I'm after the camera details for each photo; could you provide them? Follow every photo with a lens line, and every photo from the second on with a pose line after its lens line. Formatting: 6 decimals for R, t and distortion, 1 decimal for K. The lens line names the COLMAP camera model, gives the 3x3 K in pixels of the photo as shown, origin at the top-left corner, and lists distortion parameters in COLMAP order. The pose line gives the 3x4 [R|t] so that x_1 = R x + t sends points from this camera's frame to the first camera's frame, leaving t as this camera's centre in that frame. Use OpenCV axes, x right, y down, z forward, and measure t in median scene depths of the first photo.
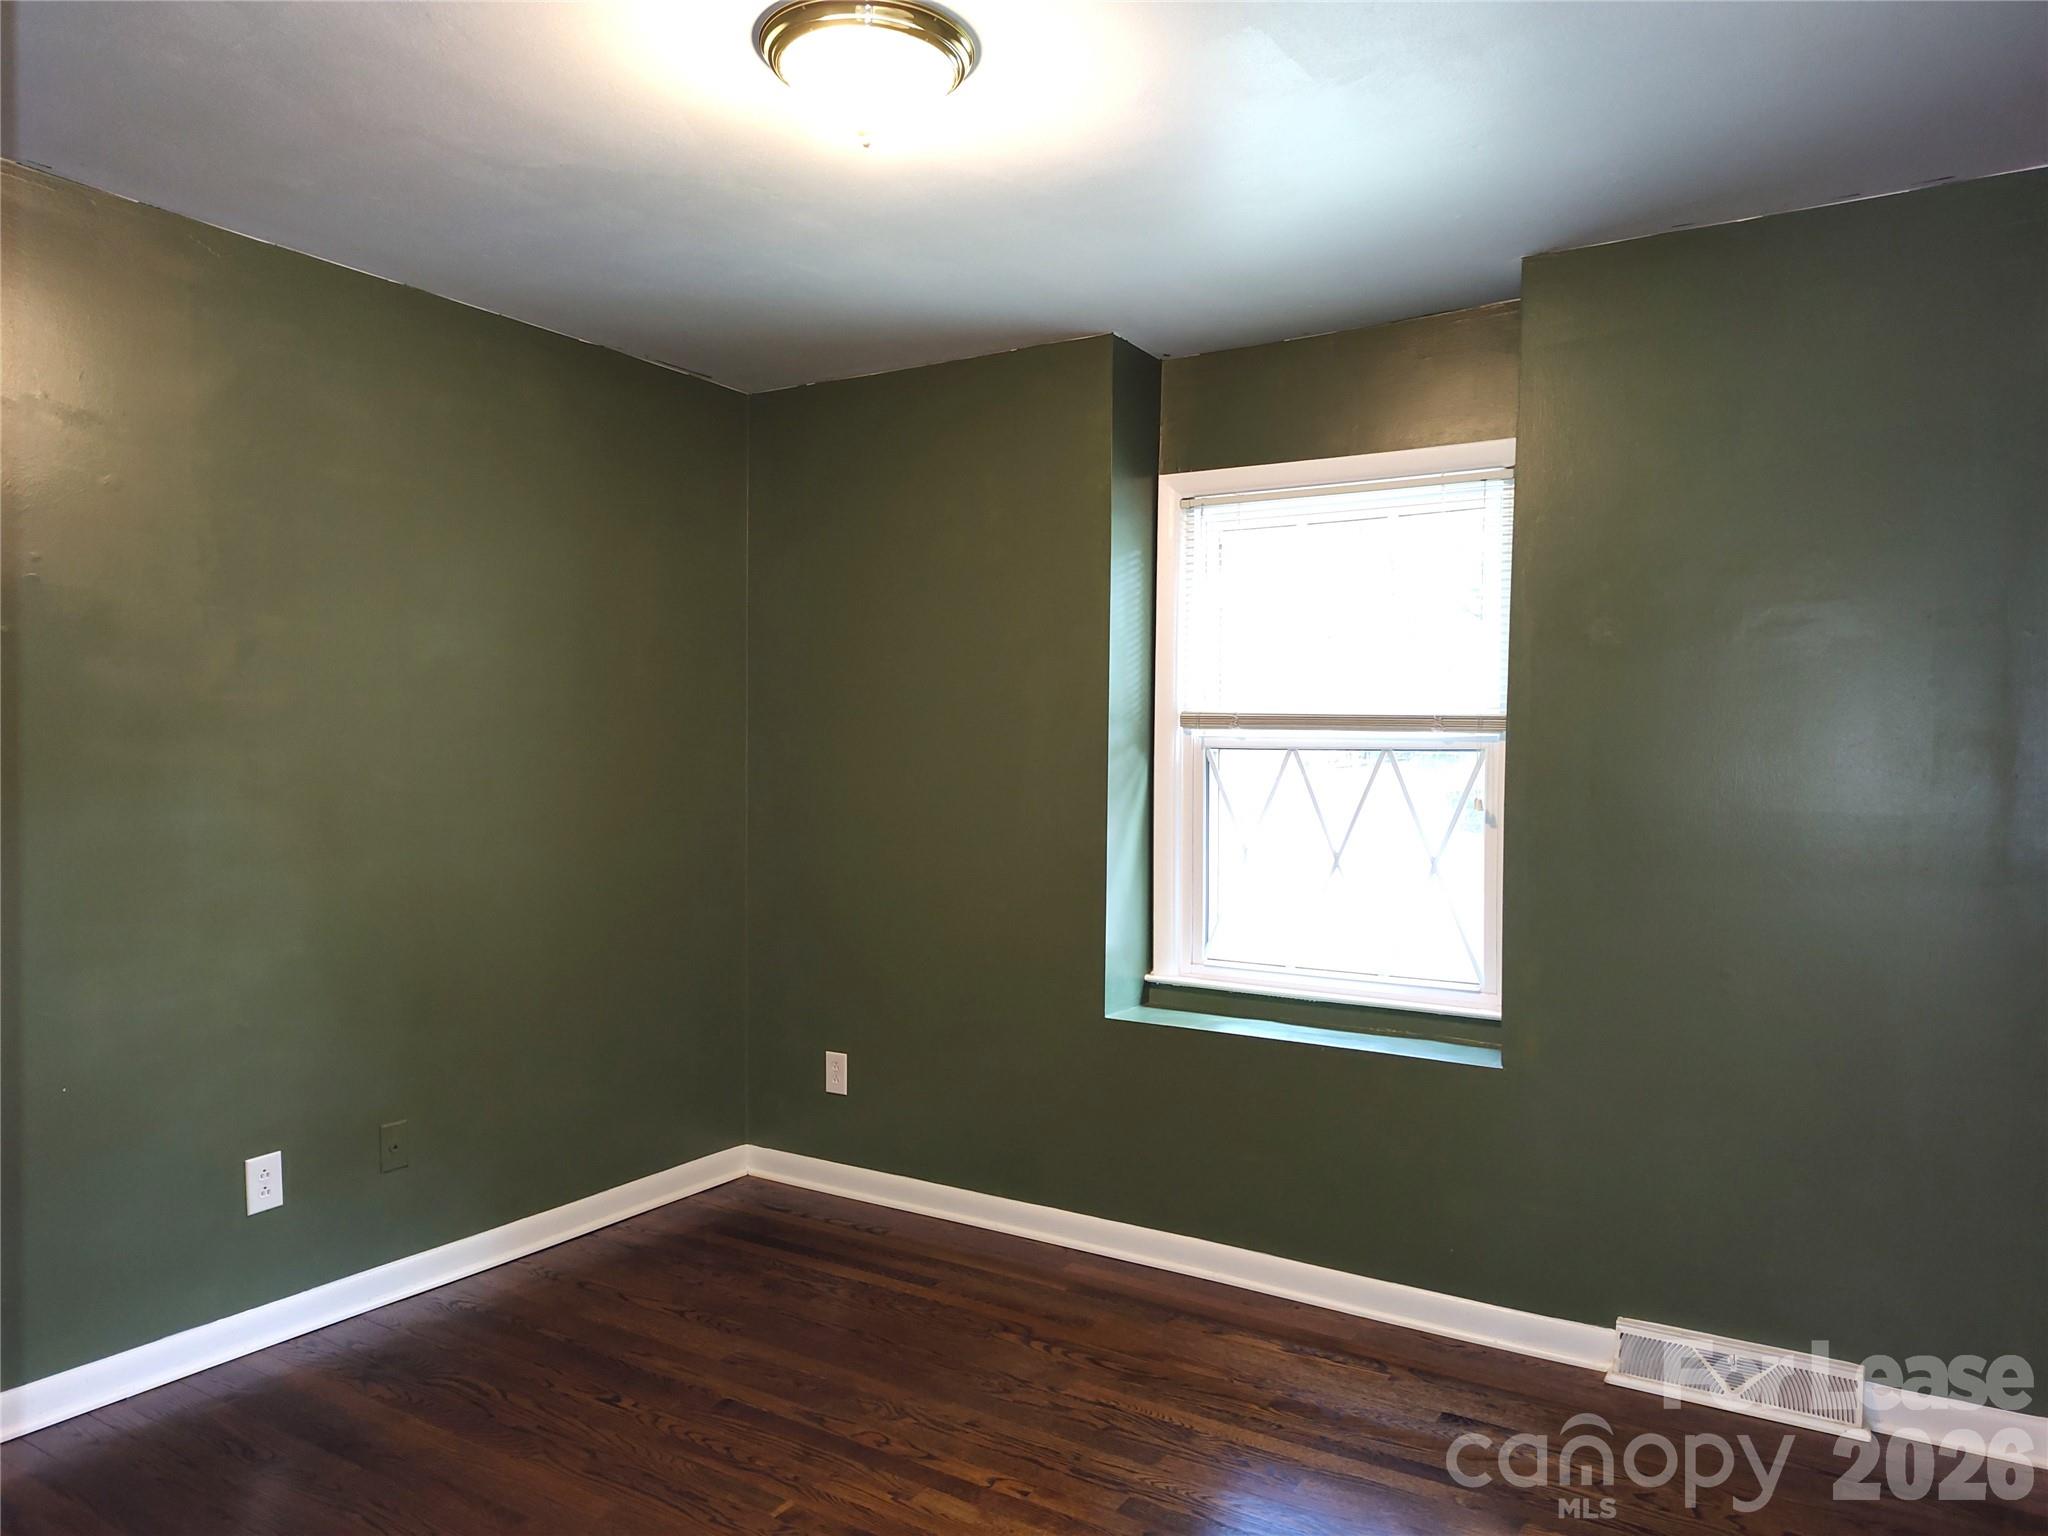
lens RADIAL K [[1391.0, 0, 1021.2], [0, 1391.0, 769.3], [0, 0, 1]] dist [0.055604, -0.070627]
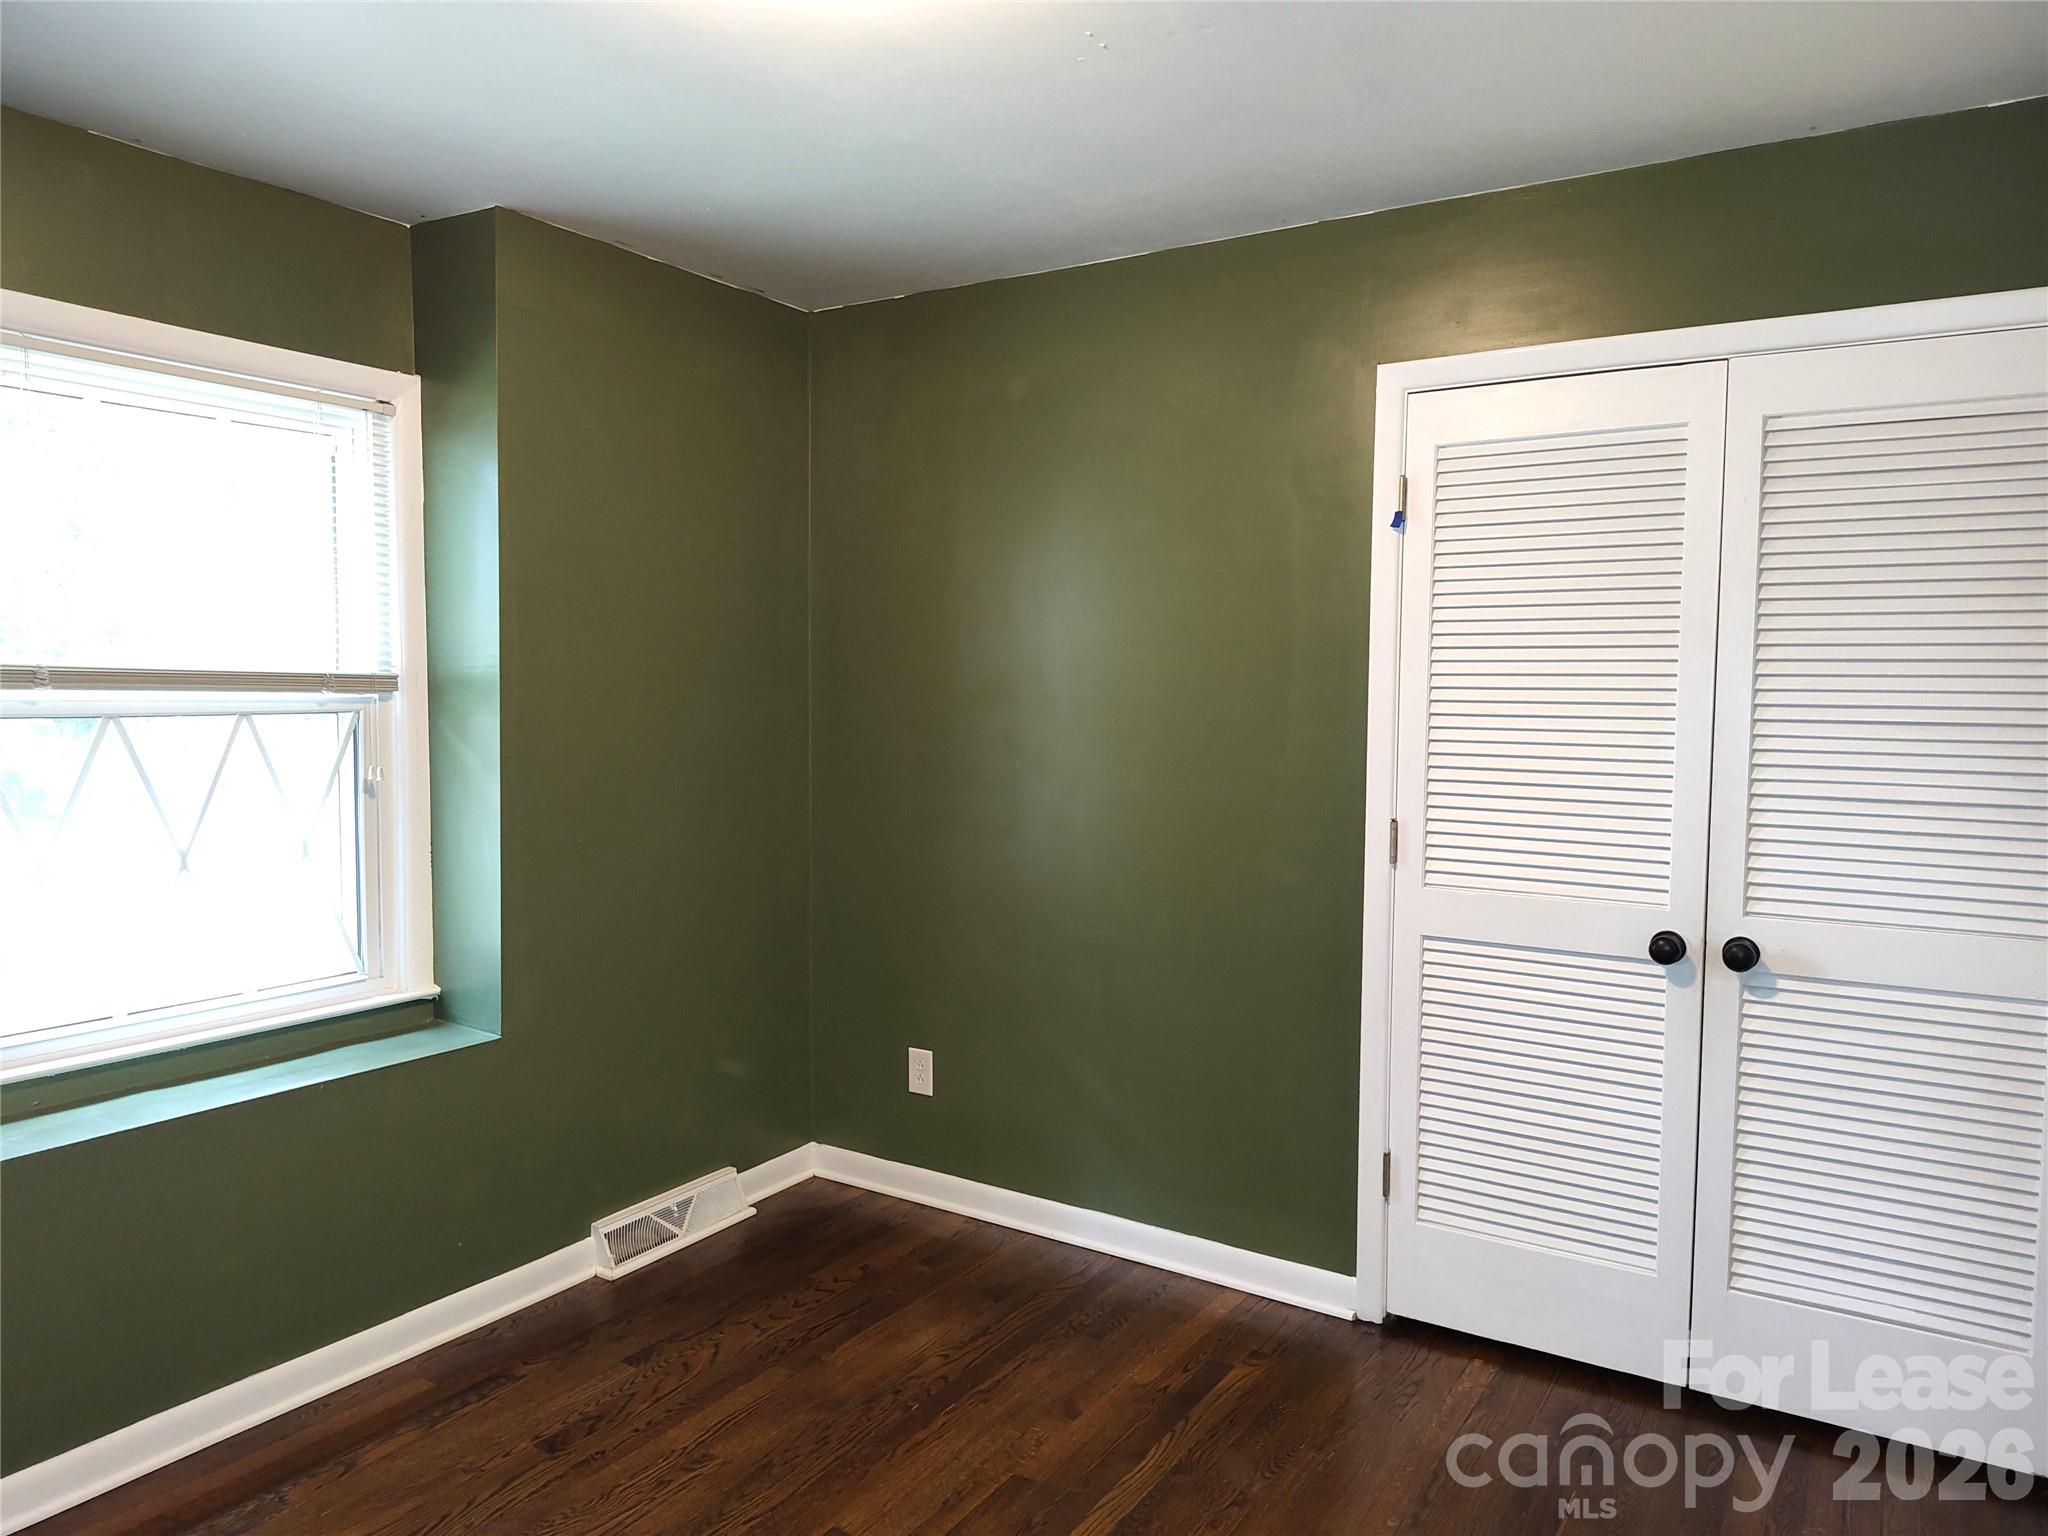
lens RADIAL K [[1391.0, 0, 1021.2], [0, 1391.0, 769.3], [0, 0, 1]] dist [0.055604, -0.070627]
pose [[0.007213, -0.066187, 0.997781, -0.549557], [0.014356, 0.997711, 0.066079, -0.029583], [-0.999871, 0.013847, 0.008147, 0.548904]]
